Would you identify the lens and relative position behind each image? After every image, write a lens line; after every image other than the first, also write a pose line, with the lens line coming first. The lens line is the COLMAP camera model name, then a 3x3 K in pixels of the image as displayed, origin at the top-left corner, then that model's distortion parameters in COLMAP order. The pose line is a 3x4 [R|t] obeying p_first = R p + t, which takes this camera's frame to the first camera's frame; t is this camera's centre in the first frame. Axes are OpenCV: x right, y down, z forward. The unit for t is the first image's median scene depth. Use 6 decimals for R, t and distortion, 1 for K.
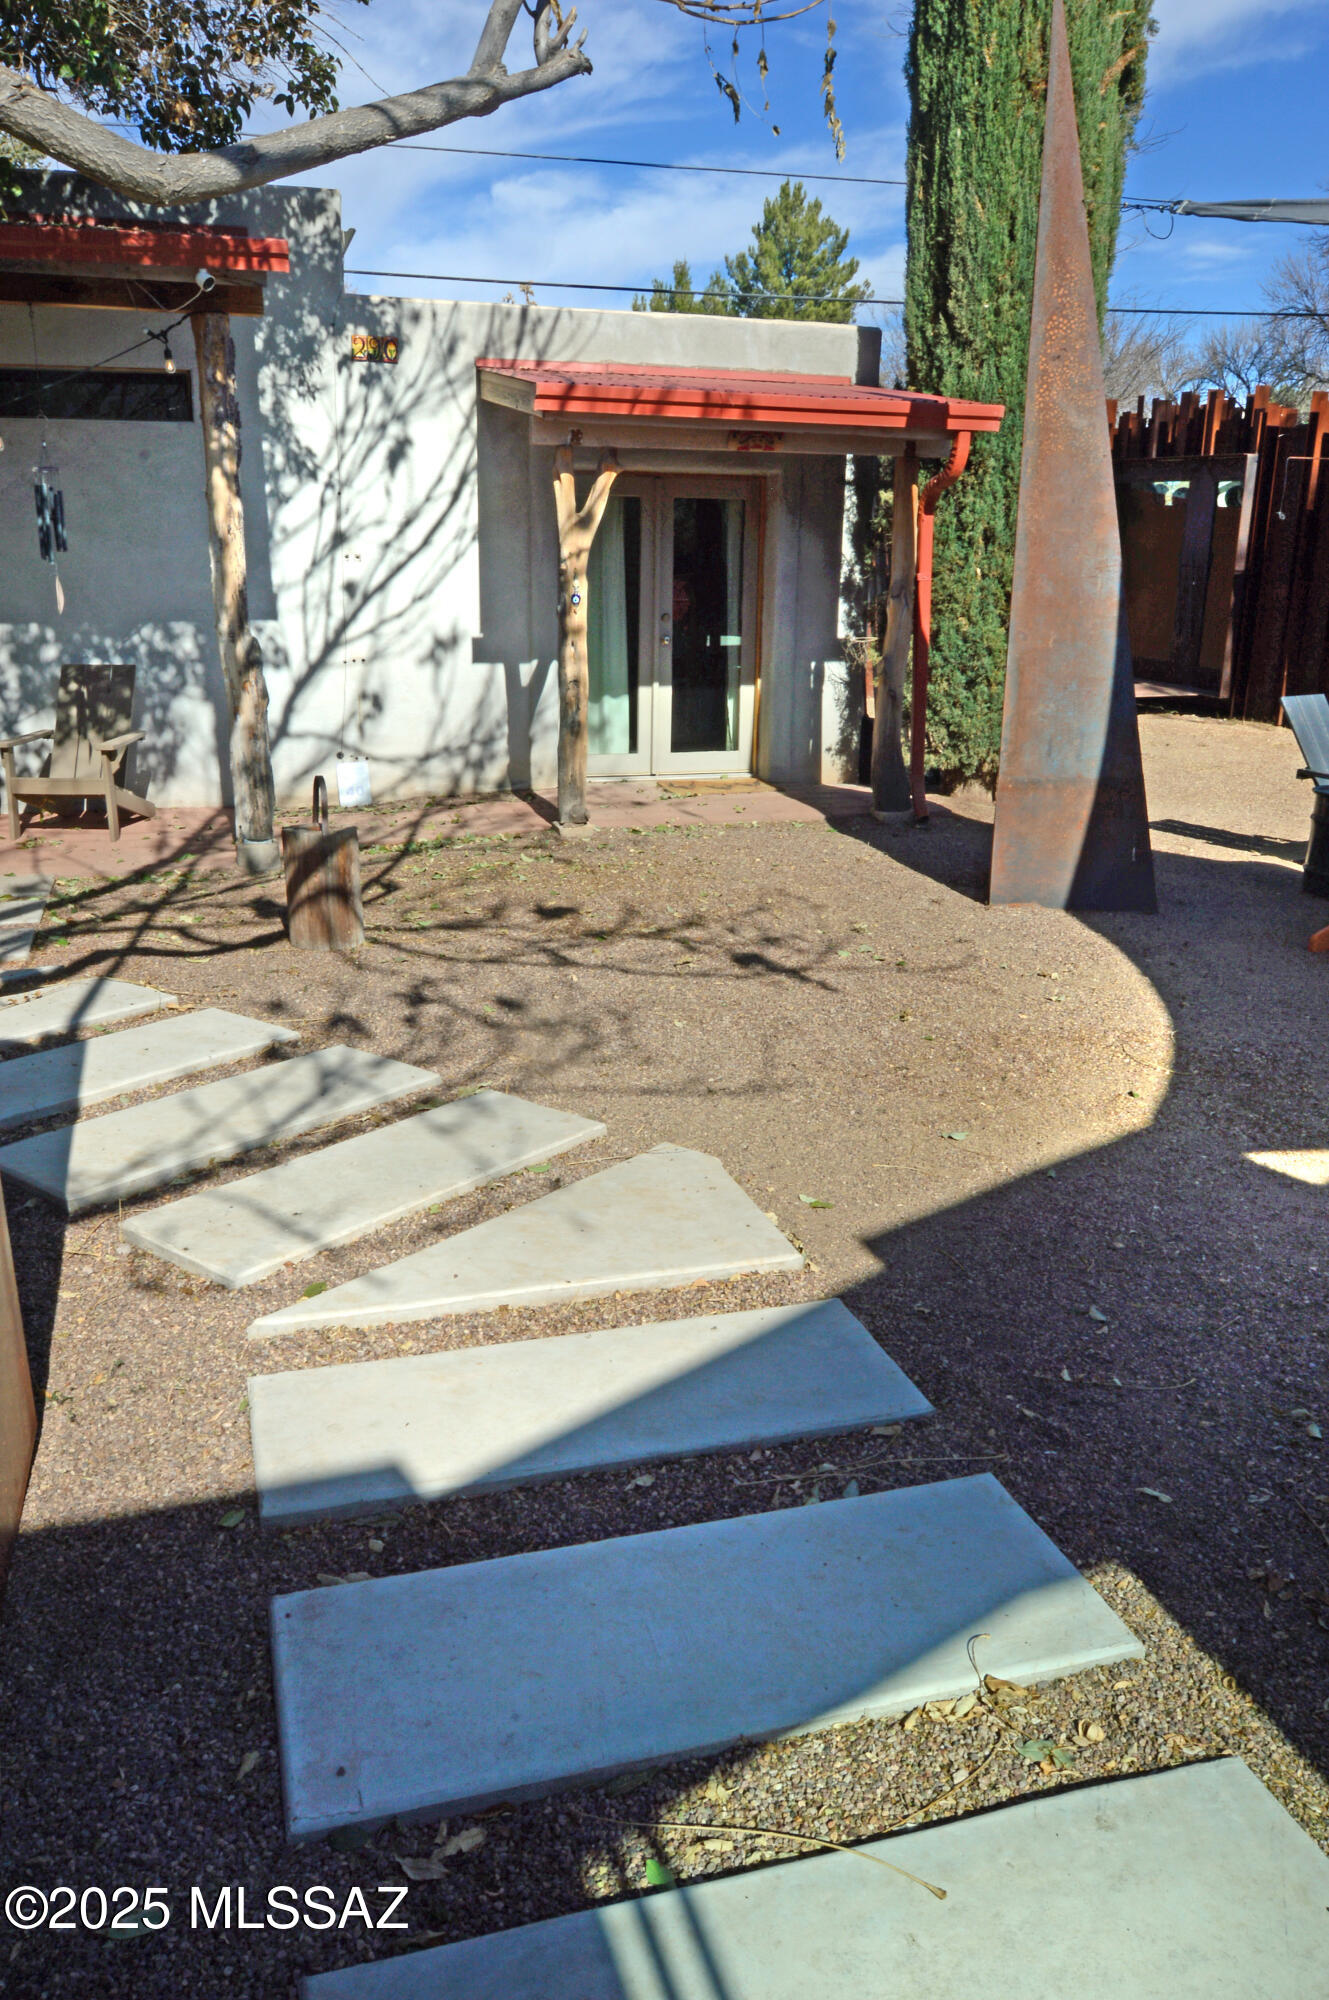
lens RADIAL K [[1530.9, 0, 664.5], [0, 1530.9, 1000.0], [0, 0, 1]] dist [0.008256, 0.003227]
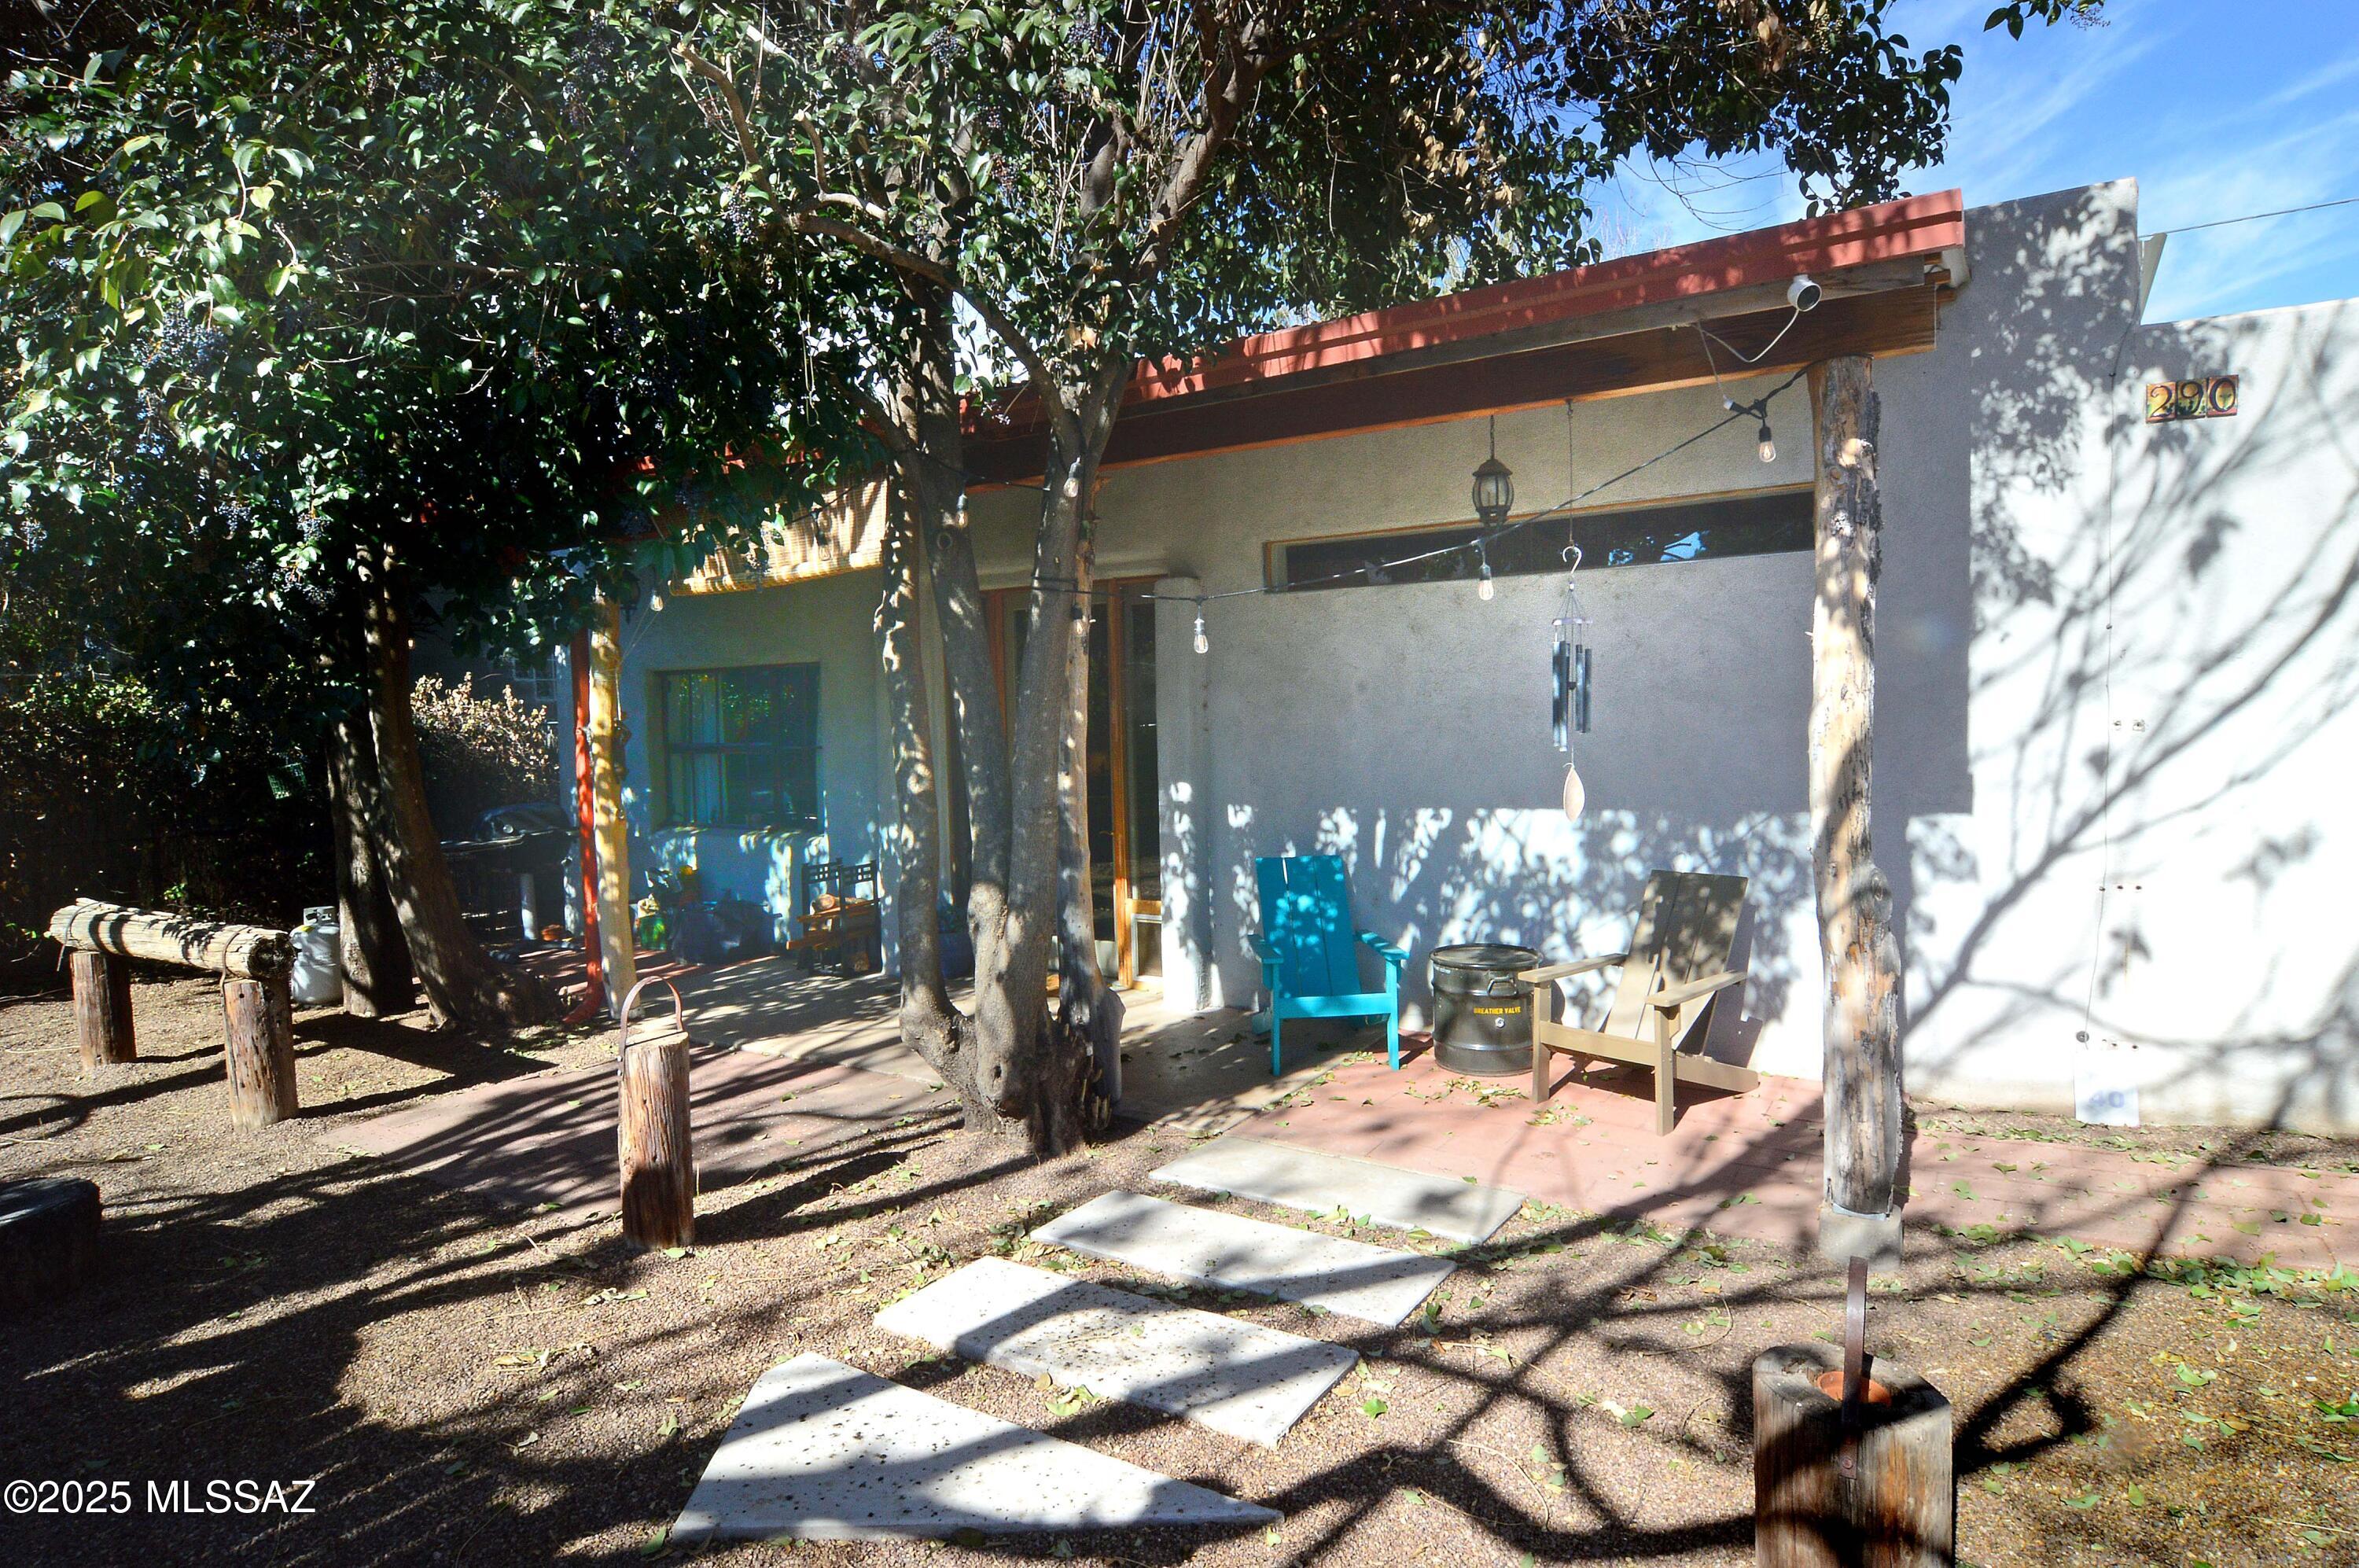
lens RADIAL K [[1272.0, 0, 1179.5], [0, 1272.0, 784.0], [0, 0, 1]] dist [0.003330, -0.010988]
pose [[0.642802, 0.023576, -0.765670, -0.052259], [-0.190589, 0.973018, -0.130044, -0.129249], [0.741945, 0.229520, 0.629951, 0.420014]]
